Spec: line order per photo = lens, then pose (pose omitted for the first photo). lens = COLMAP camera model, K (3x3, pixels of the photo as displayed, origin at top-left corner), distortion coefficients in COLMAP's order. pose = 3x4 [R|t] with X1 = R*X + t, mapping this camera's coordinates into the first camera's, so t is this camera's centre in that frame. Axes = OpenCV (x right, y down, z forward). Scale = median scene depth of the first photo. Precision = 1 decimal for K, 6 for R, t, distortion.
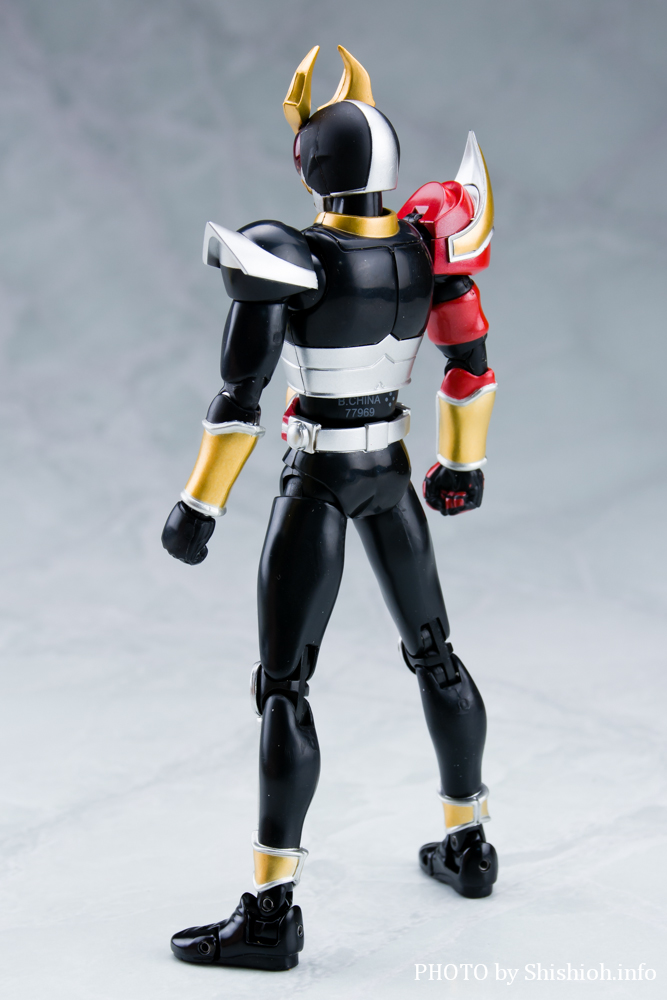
lens RADIAL K [[2287.4, 0, 333.5], [0, 2287.4, 500.0], [0, 0, 1]] dist [-0.016891, 0.045275]
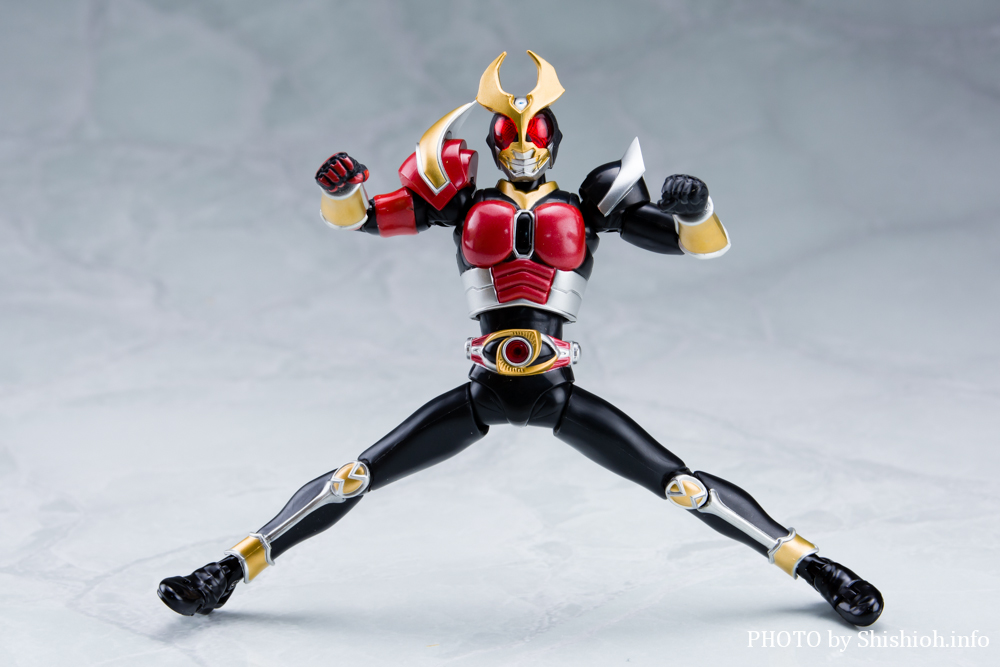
lens RADIAL K [[2415.6, 0, 500.0], [0, 2415.6, 333.5], [0, 0, 1]] dist [0.019197, 0.475186]
pose [[0.999456, 0.032838, 0.002948, -0.031847], [-0.032915, 0.998954, 0.031742, 0.000971], [-0.001902, -0.031822, 0.999492, -0.249591]]
